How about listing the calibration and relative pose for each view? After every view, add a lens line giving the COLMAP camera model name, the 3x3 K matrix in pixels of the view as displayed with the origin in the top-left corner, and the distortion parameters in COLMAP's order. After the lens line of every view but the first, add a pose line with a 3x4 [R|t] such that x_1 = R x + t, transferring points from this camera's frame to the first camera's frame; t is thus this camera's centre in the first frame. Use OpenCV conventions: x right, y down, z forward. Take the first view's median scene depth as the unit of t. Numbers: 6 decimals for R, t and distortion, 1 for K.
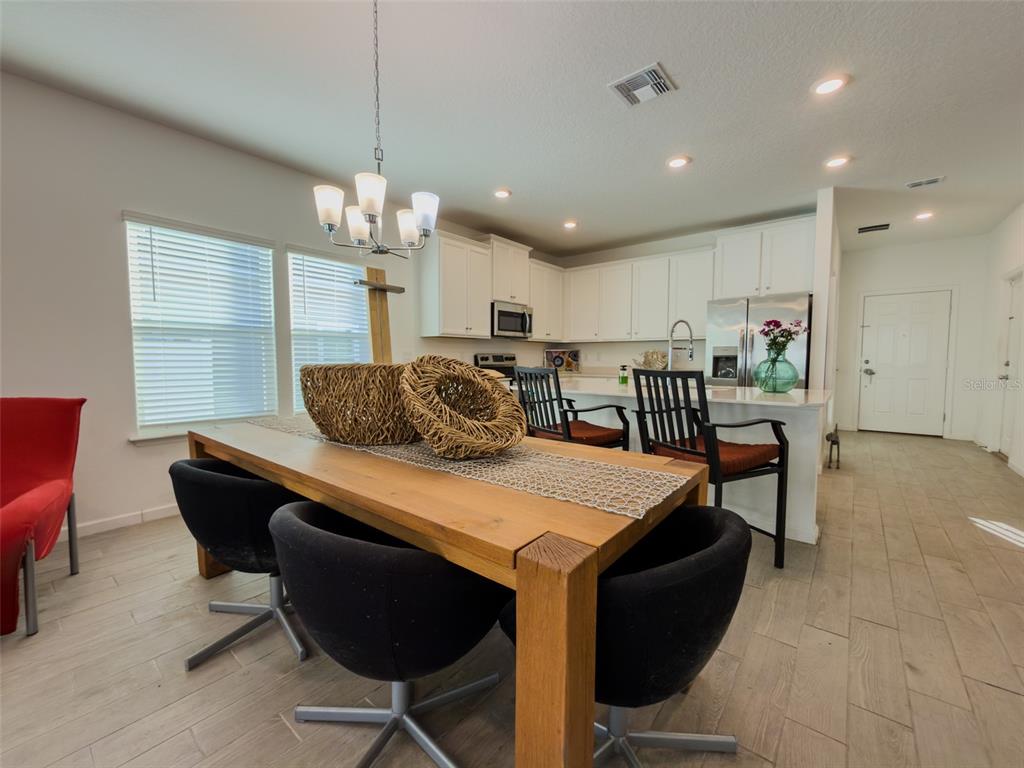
lens RADIAL K [[412.1, 0, 511.2], [0, 412.1, 381.1], [0, 0, 1]] dist [-0.002368, -0.000154]
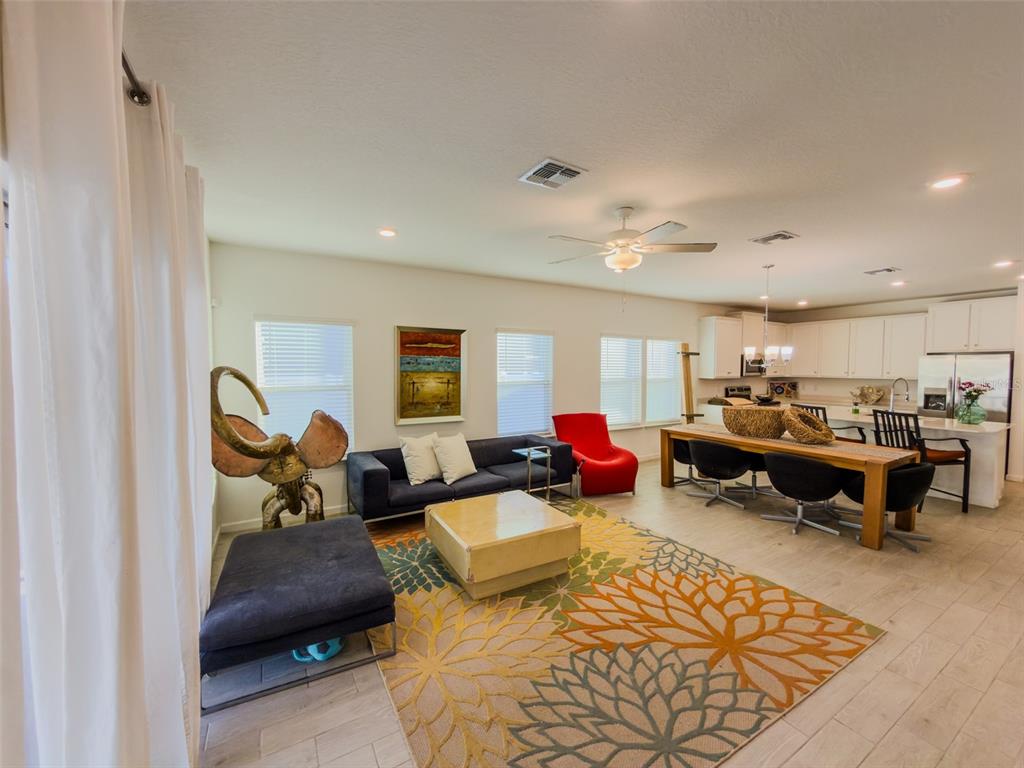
lens RADIAL K [[407.9, 0, 512.0], [0, 407.9, 384.0], [0, 0, 1]] dist [-0.001065, -0.000022]
pose [[0.942901, 0.014299, -0.332767, -0.366597], [-0.018384, 0.999789, -0.009130, -0.053671], [0.332566, 0.014727, 0.942965, -0.762550]]
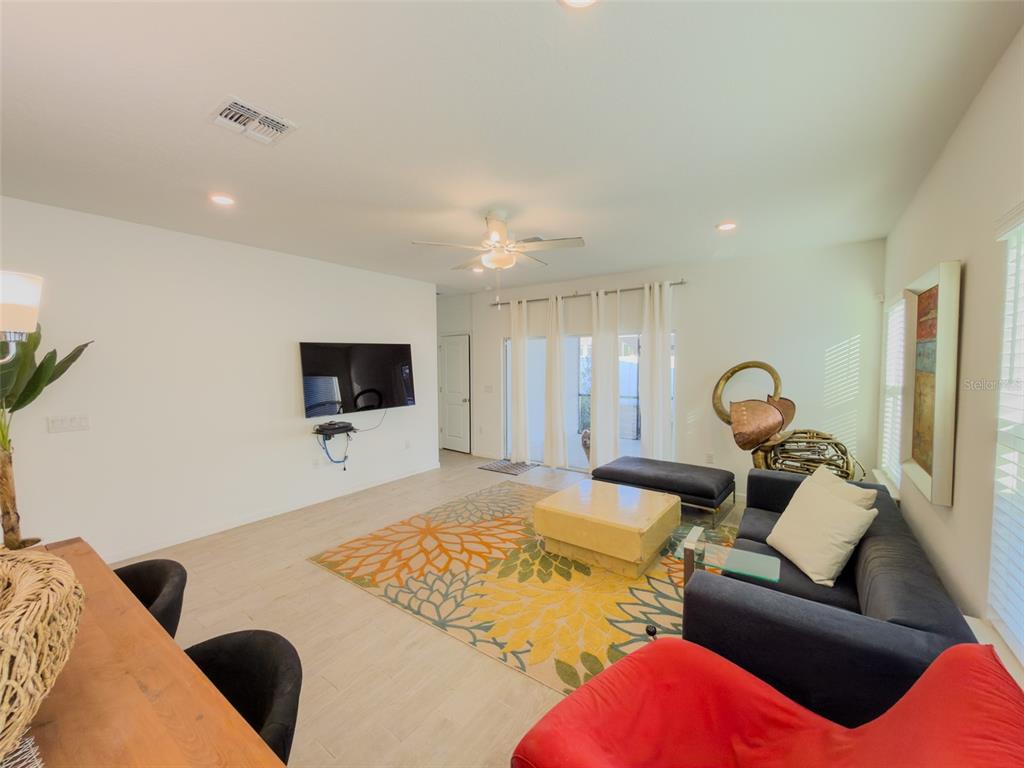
lens RADIAL K [[412.1, 0, 511.2], [0, 412.1, 381.1], [0, 0, 1]] dist [-0.002368, -0.000154]
pose [[-0.997758, 0.007080, -0.066556, -0.391022], [0.000111, 0.994563, 0.104136, -0.129439], [0.066931, 0.103896, -0.992334, 0.576792]]
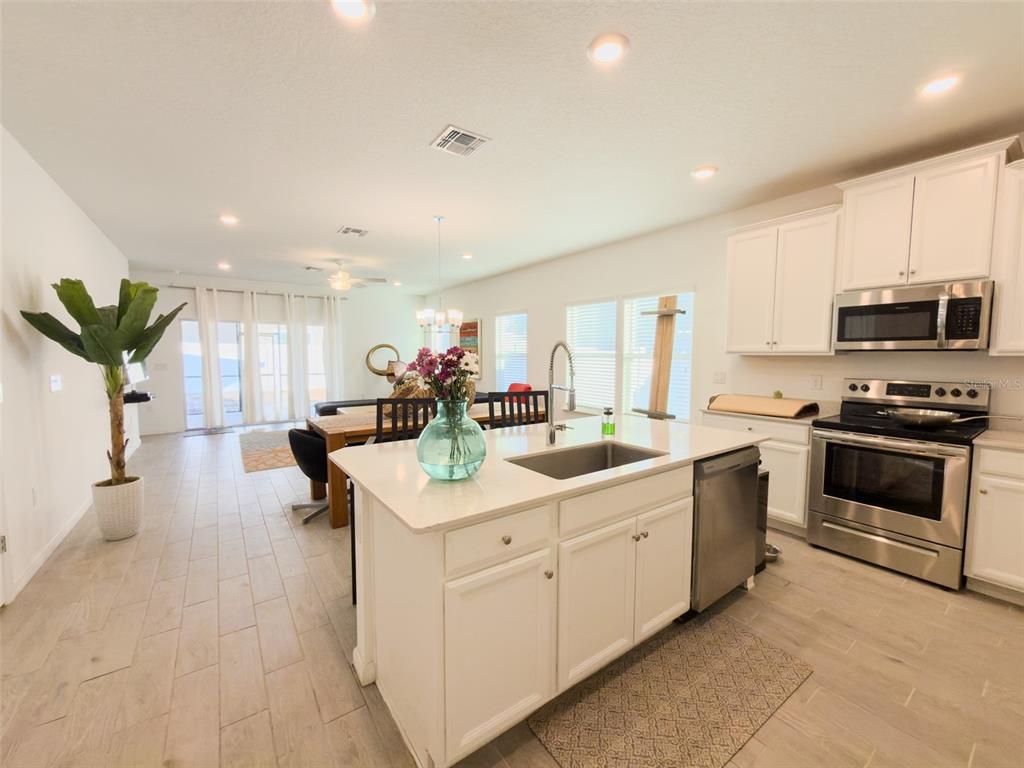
lens RADIAL K [[412.1, 0, 511.2], [0, 412.1, 381.1], [0, 0, 1]] dist [-0.002368, -0.000154]
pose [[-0.248786, 0.059790, -0.966711, 0.702174], [-0.058587, 0.995336, 0.076638, -0.088335], [0.966785, 0.075703, -0.244123, 0.729271]]
